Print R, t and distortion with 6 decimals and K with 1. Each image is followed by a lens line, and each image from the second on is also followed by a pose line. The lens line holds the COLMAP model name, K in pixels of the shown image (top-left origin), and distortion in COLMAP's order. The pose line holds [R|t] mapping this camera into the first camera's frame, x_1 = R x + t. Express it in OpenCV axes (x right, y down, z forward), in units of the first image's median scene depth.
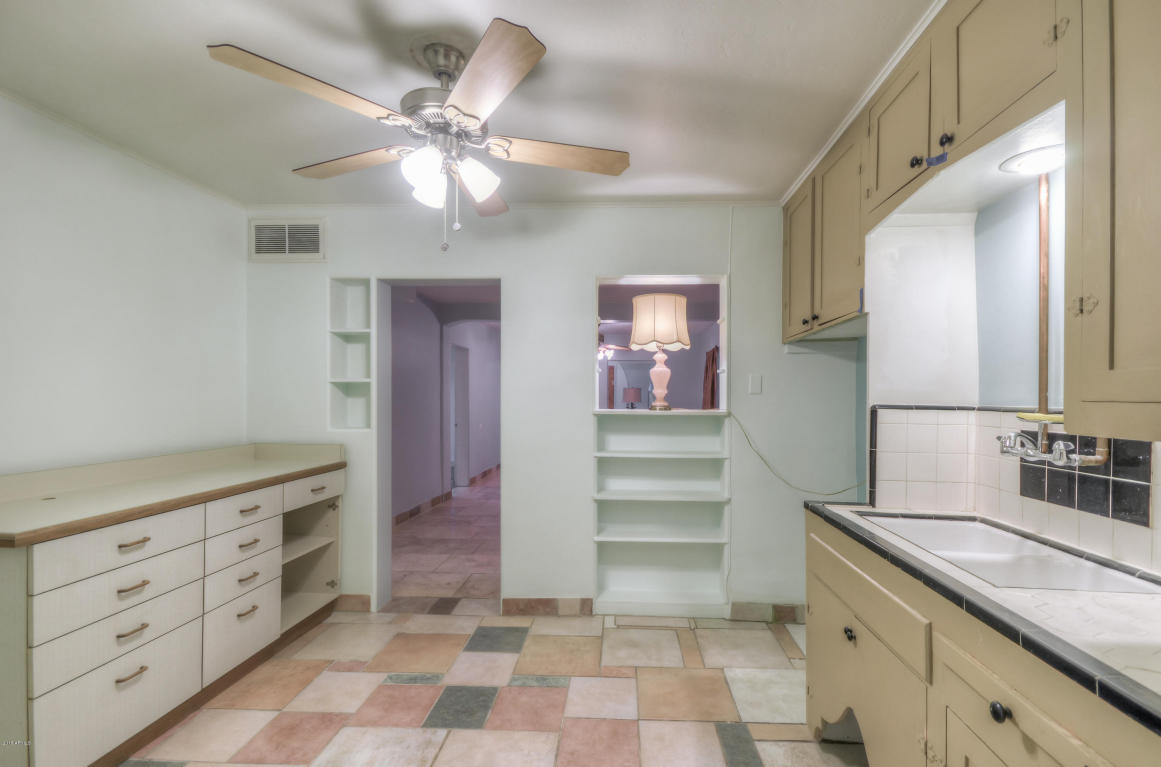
lens RADIAL K [[515.8, 0, 572.7], [0, 515.8, 403.1], [0, 0, 1]] dist [0.007451, -0.000935]
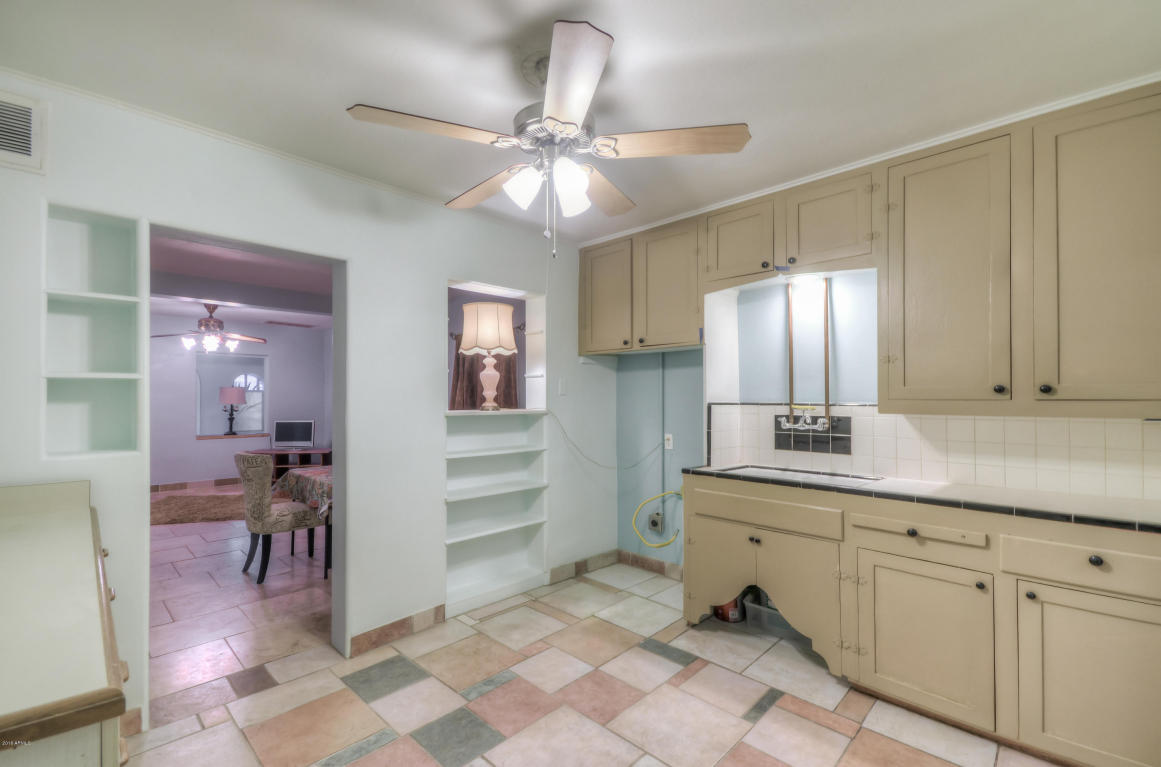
lens RADIAL K [[515.8, 0, 576.7], [0, 515.8, 399.2], [0, 0, 1]] dist [0.007451, -0.000935]
pose [[0.660024, -0.010373, 0.751173, -0.546097], [0.014617, 0.999893, 0.000965, -0.008553], [-0.751103, 0.010343, 0.660105, 0.163356]]
